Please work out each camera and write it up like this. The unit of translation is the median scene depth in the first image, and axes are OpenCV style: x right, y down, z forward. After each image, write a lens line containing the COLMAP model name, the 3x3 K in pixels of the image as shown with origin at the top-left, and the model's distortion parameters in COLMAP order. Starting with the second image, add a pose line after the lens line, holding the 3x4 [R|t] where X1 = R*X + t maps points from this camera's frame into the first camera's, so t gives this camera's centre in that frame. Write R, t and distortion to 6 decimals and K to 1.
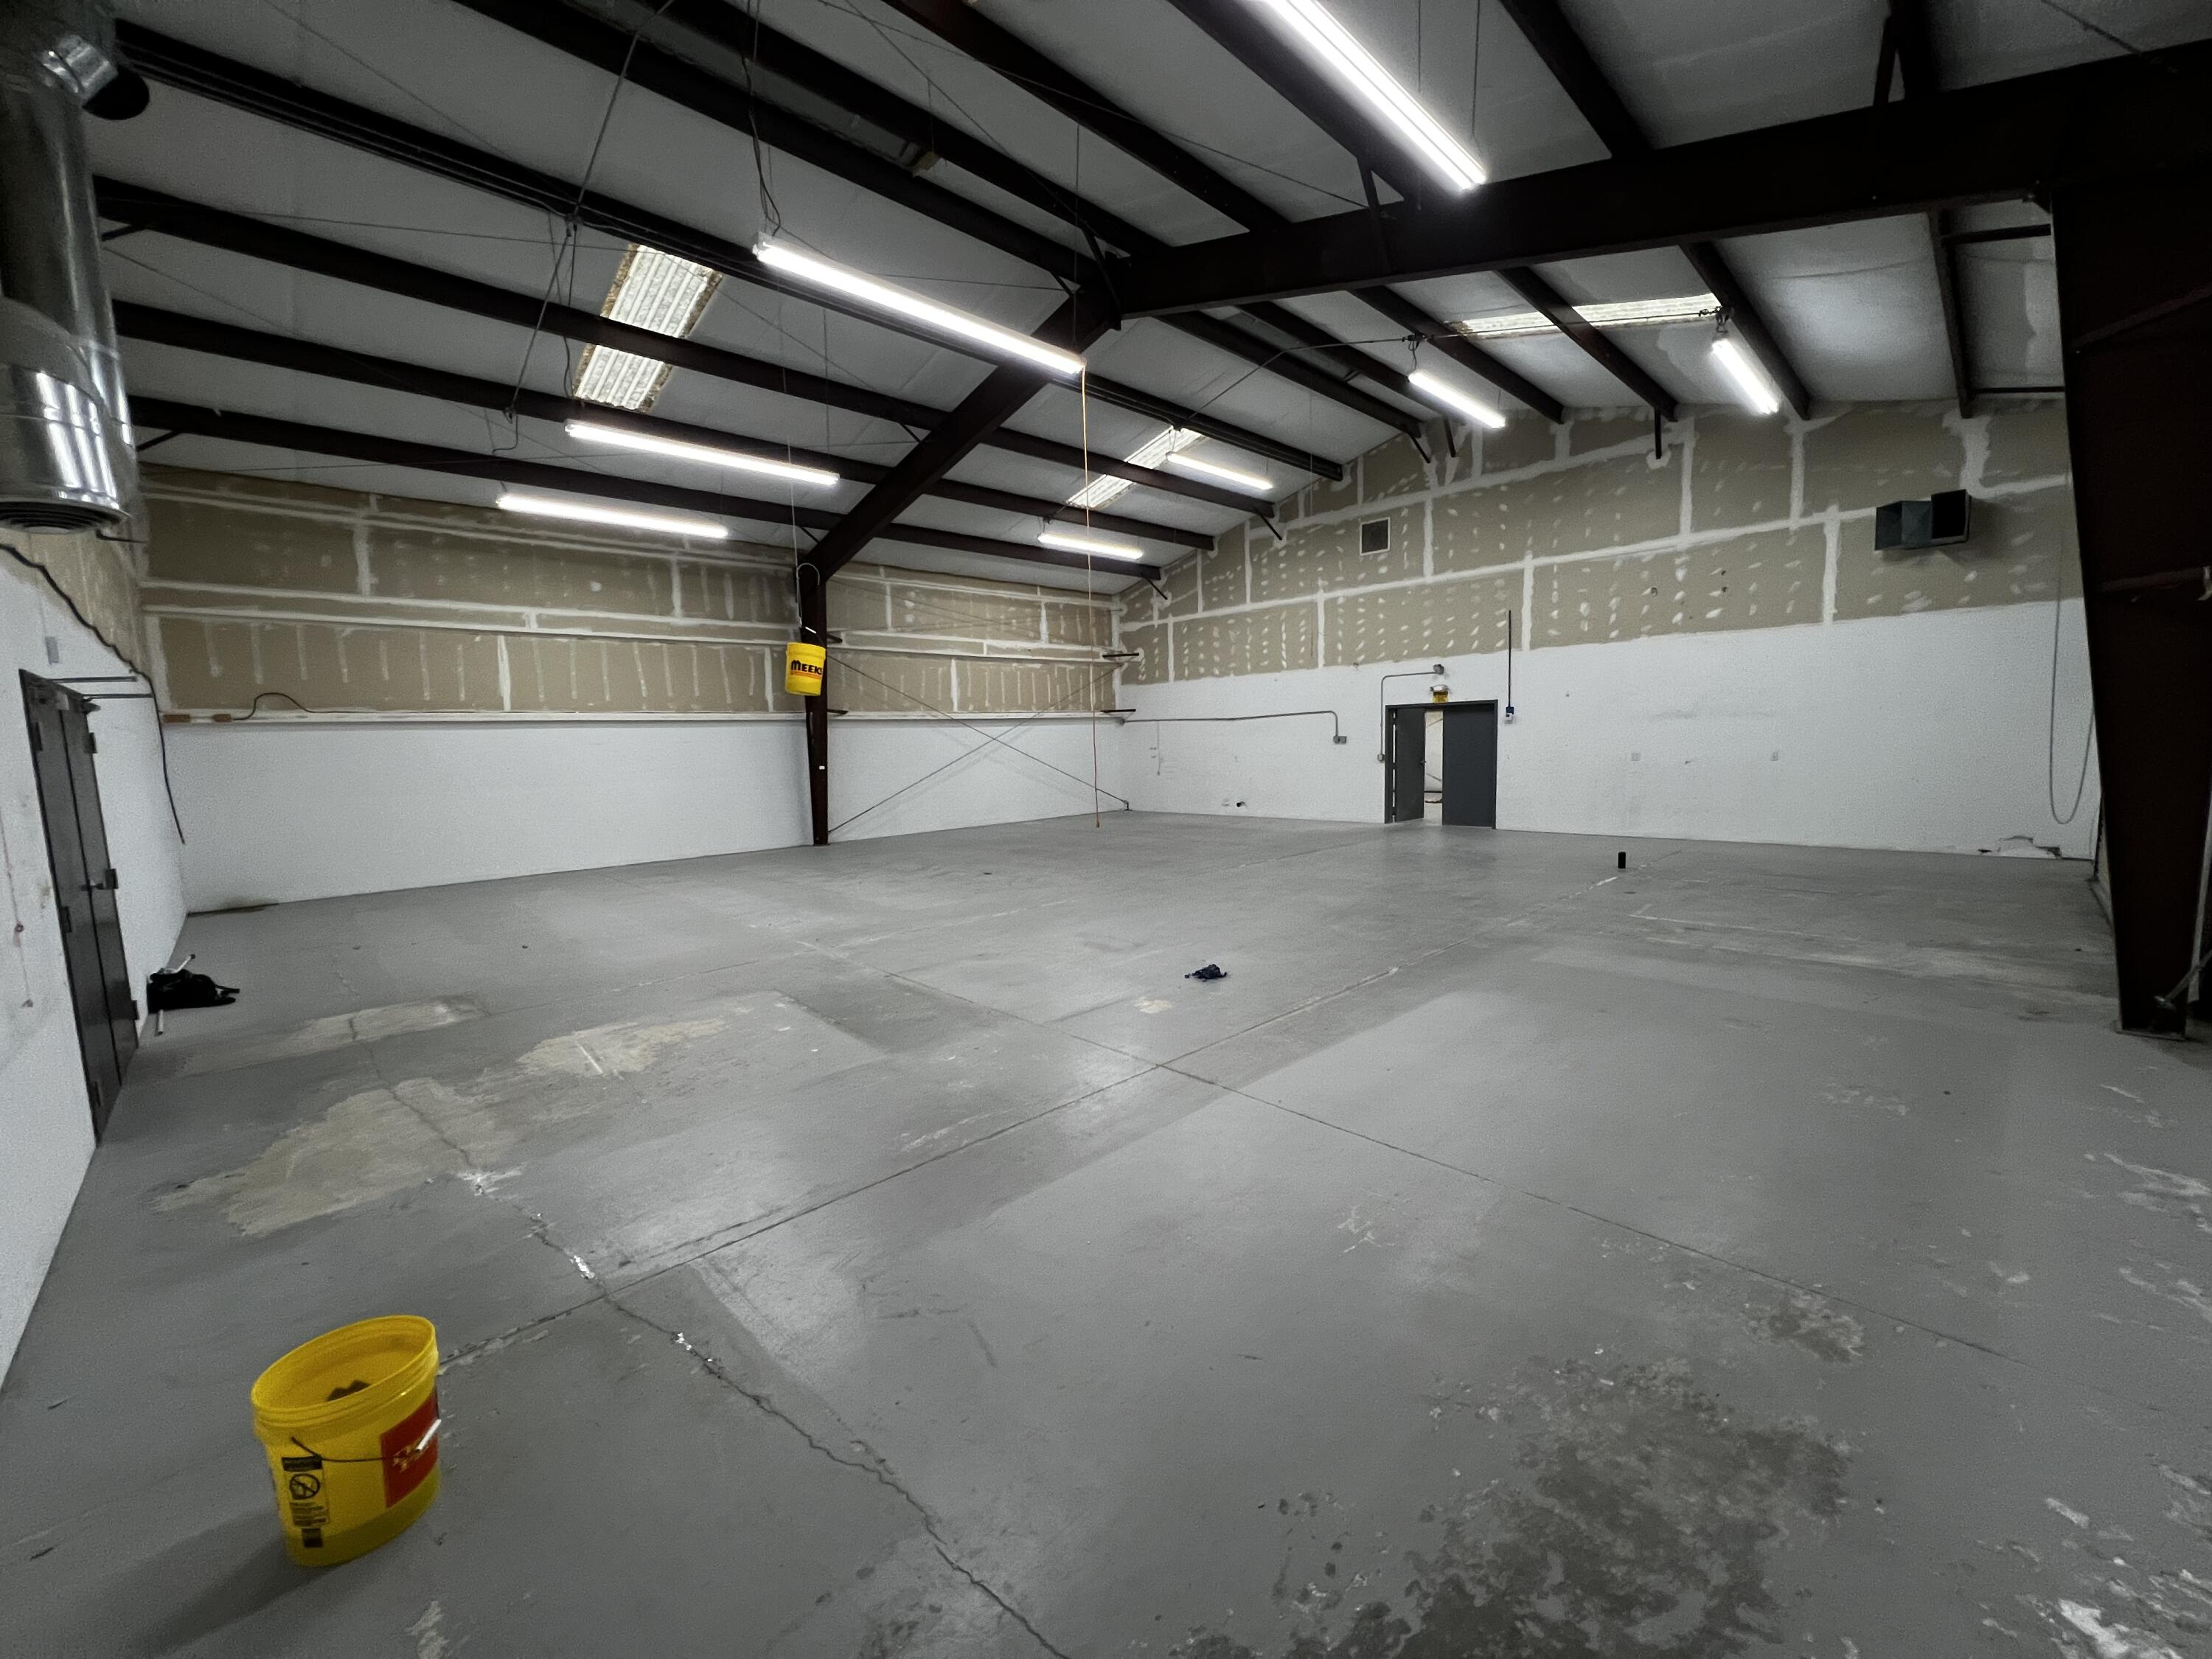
lens RADIAL K [[885.5, 0, 1104.2], [0, 885.5, 837.2], [0, 0, 1]] dist [-0.001153, -0.000267]
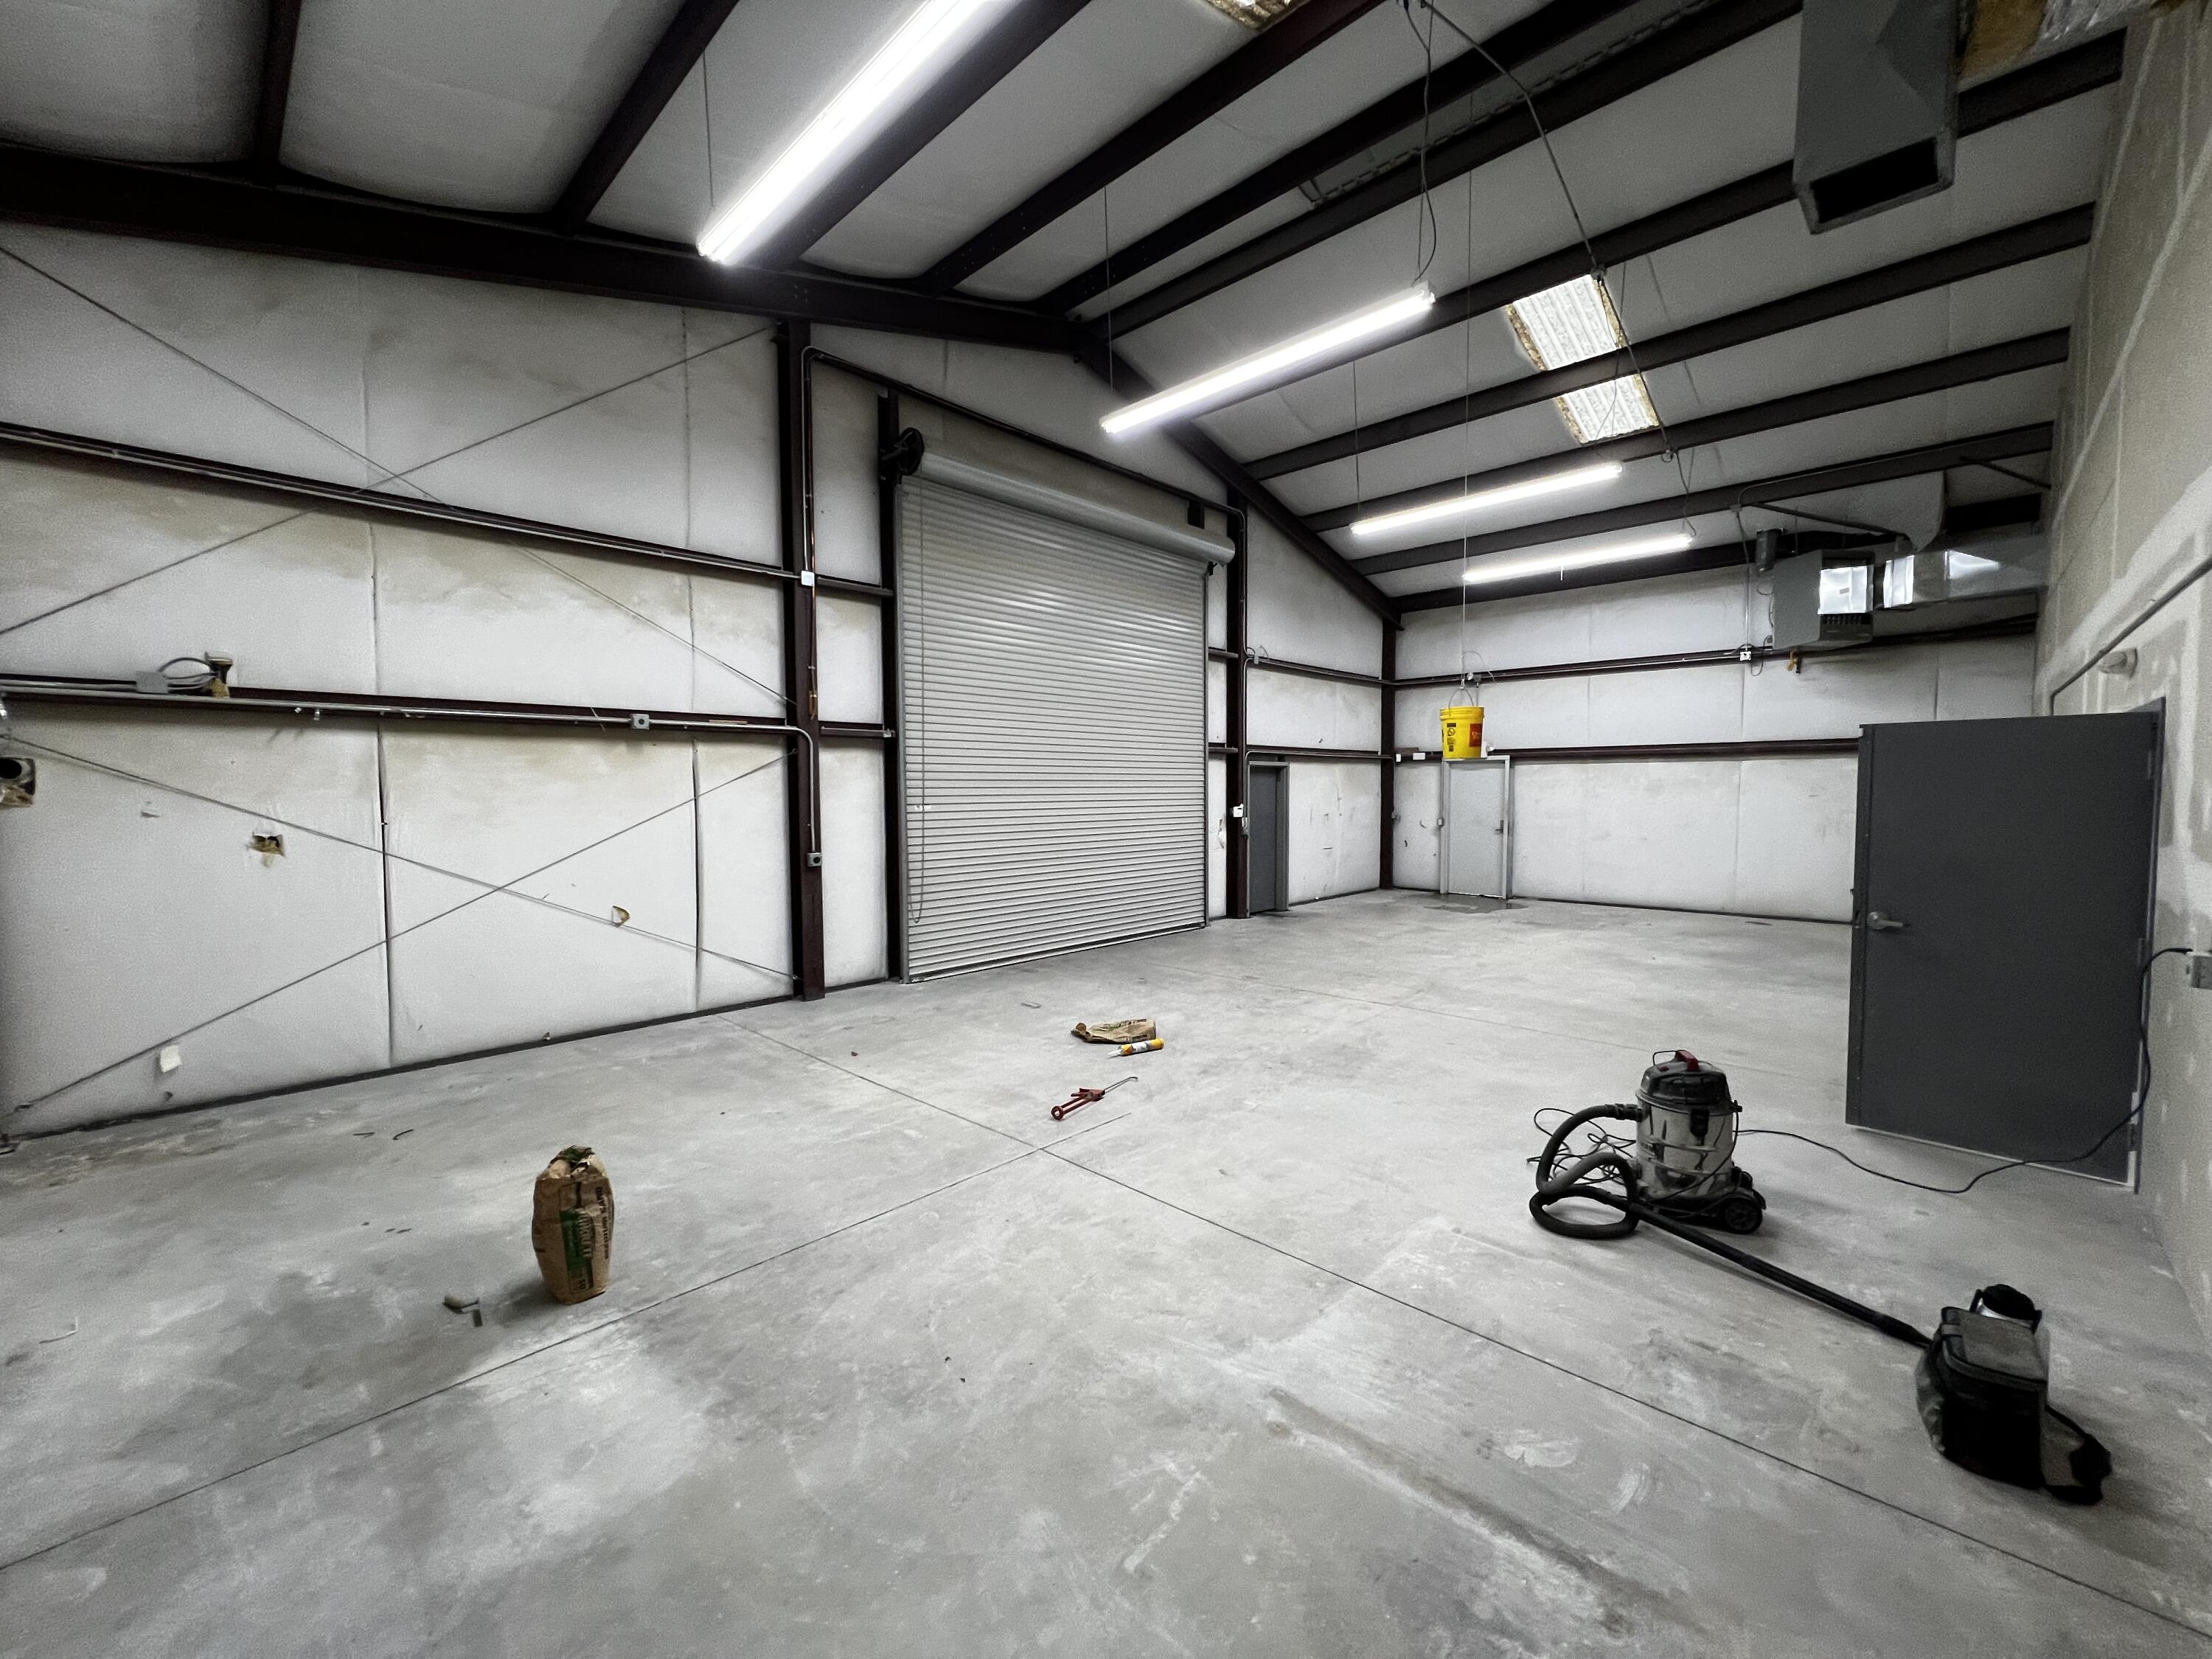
lens RADIAL K [[885.5, 0, 1104.2], [0, 885.5, 837.2], [0, 0, 1]] dist [-0.001153, -0.000267]
pose [[0.032040, 0.084235, -0.995931, 0.520109], [-0.100019, 0.991711, 0.080661, -0.085677], [0.994470, 0.097027, 0.040199, 0.529160]]
